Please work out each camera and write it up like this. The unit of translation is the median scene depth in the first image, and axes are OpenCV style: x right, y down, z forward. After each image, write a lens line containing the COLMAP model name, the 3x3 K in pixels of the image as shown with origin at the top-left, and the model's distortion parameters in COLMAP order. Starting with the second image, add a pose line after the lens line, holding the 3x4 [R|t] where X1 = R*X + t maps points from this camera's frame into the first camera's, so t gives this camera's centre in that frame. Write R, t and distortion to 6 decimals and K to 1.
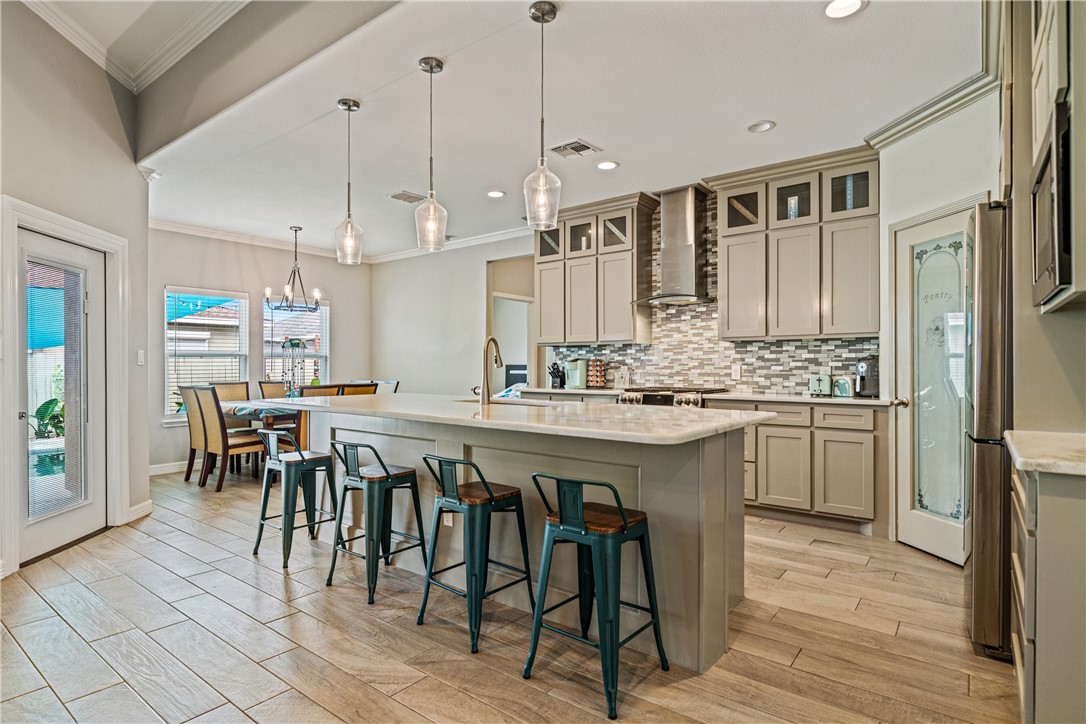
lens RADIAL K [[566.6, 0, 543.0], [0, 566.6, 362.0], [0, 0, 1]] dist [-0.000454, -0.000048]
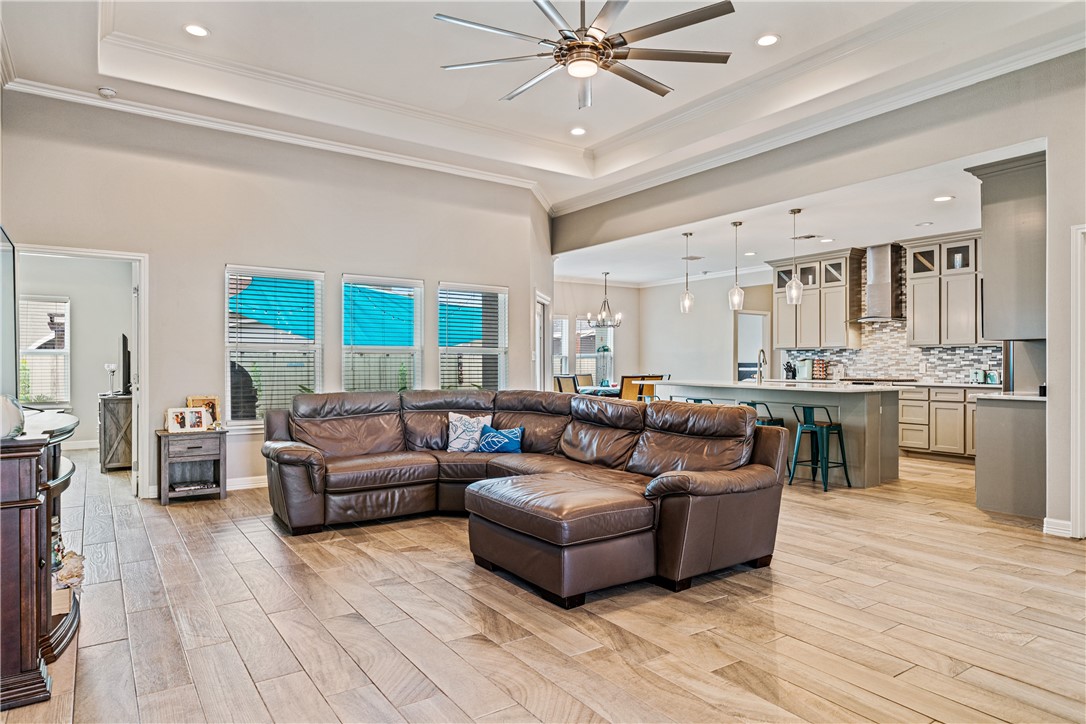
lens RADIAL K [[649.6, 0, 543.0], [0, 649.6, 362.0], [0, 0, 1]] dist [0.001928, 0.000621]
pose [[0.952733, 0.000312, -0.303808, -0.081197], [0.000960, 0.999991, 0.004036, -0.005694], [0.303807, -0.004137, 0.952725, -0.867179]]
